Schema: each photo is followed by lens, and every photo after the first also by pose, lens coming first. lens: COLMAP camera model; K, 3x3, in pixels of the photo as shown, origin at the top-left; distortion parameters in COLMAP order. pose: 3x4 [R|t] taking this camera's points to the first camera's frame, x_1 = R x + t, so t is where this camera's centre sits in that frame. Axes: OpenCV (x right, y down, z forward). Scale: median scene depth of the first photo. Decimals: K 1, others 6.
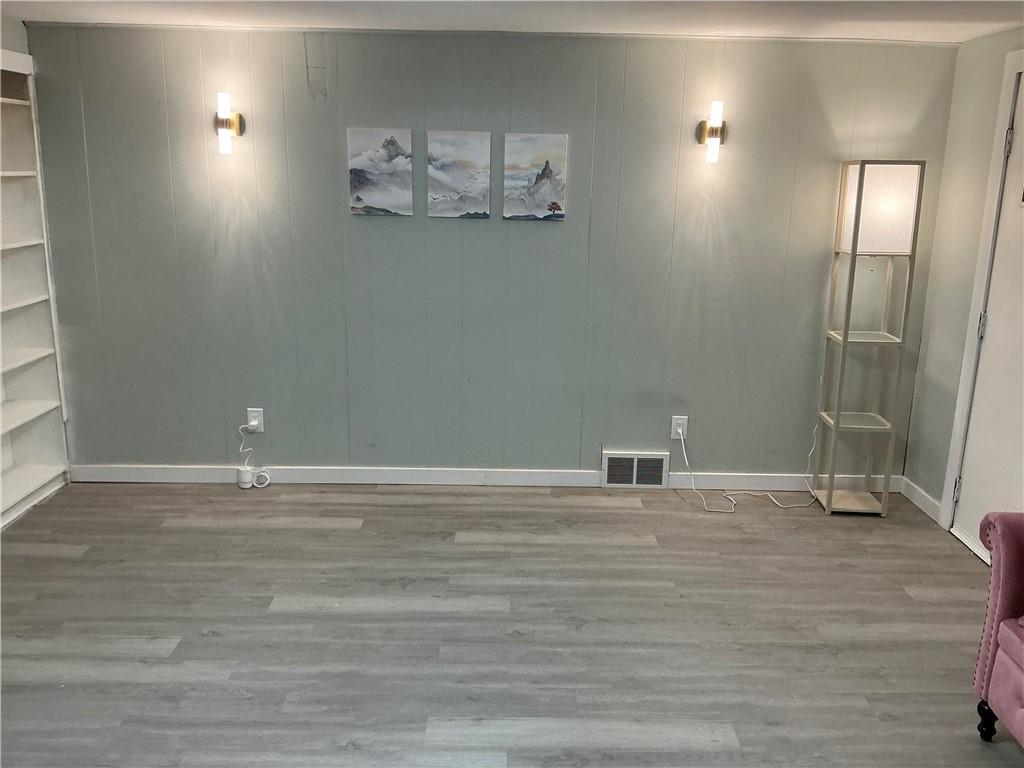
lens RADIAL K [[847.6, 0, 509.9], [0, 847.6, 372.8], [0, 0, 1]] dist [0.144163, -0.269544]
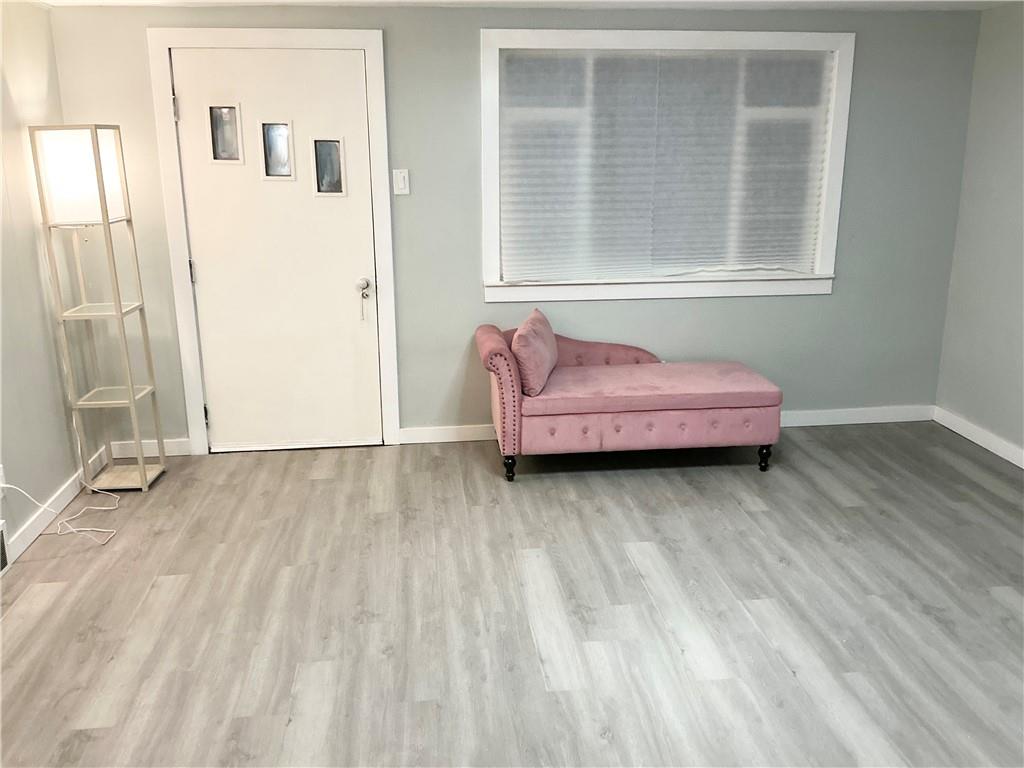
lens RADIAL K [[847.6, 0, 509.9], [0, 847.6, 372.8], [0, 0, 1]] dist [0.144163, -0.269544]
pose [[-0.118674, -0.262843, 0.957512, -0.639284], [0.234894, 0.929523, 0.284273, -0.155748], [-0.964749, 0.258650, -0.048570, 0.679448]]
